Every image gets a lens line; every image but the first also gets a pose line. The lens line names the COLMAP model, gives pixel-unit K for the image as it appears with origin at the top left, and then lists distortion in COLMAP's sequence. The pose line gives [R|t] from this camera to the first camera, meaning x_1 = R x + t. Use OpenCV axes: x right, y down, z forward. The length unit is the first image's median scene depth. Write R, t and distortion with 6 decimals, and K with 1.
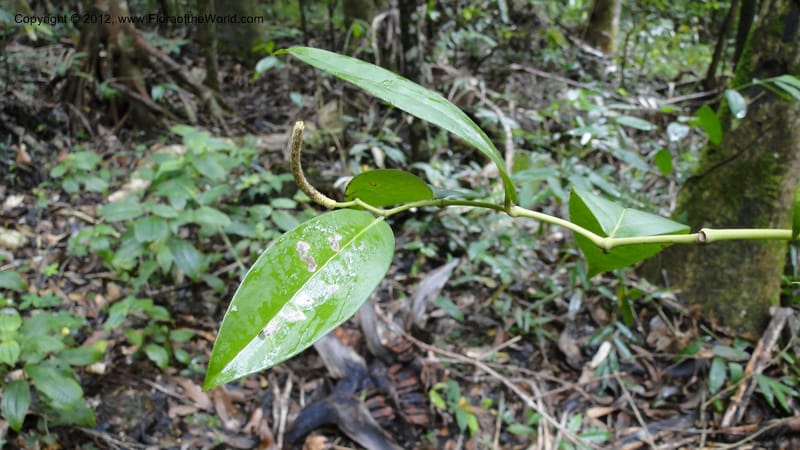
lens RADIAL K [[657.2, 0, 400.0], [0, 657.2, 225.0], [0, 0, 1]] dist [0.002267, 0.004026]
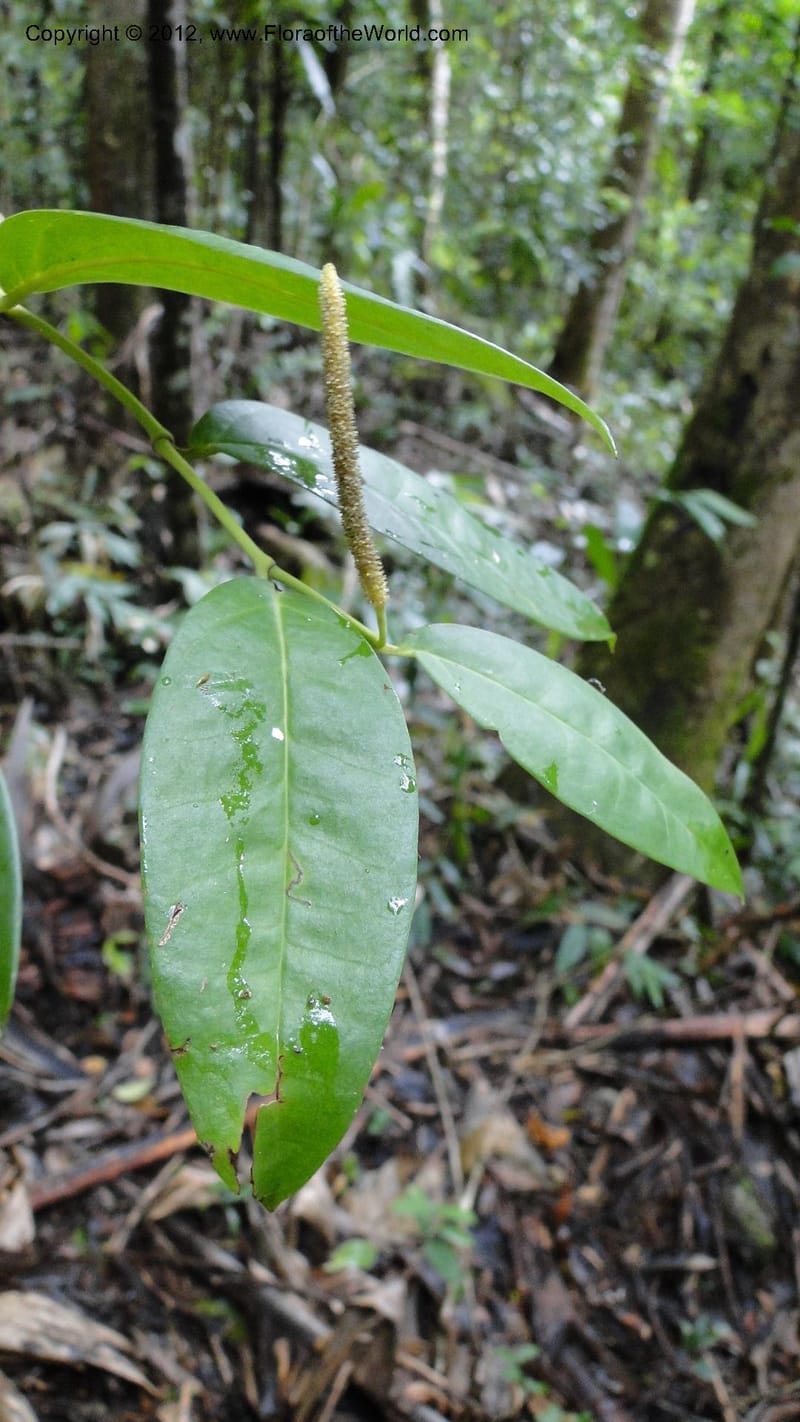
lens RADIAL K [[1168.1, 0, 400.0], [0, 1168.1, 711.0], [0, 0, 1]] dist [0.002267, 0.004026]
pose [[0.985257, 0.090457, 0.145214, 0.119594], [-0.092471, 0.995690, 0.007165, 0.006524], [-0.143940, -0.020488, 0.989374, -0.079018]]
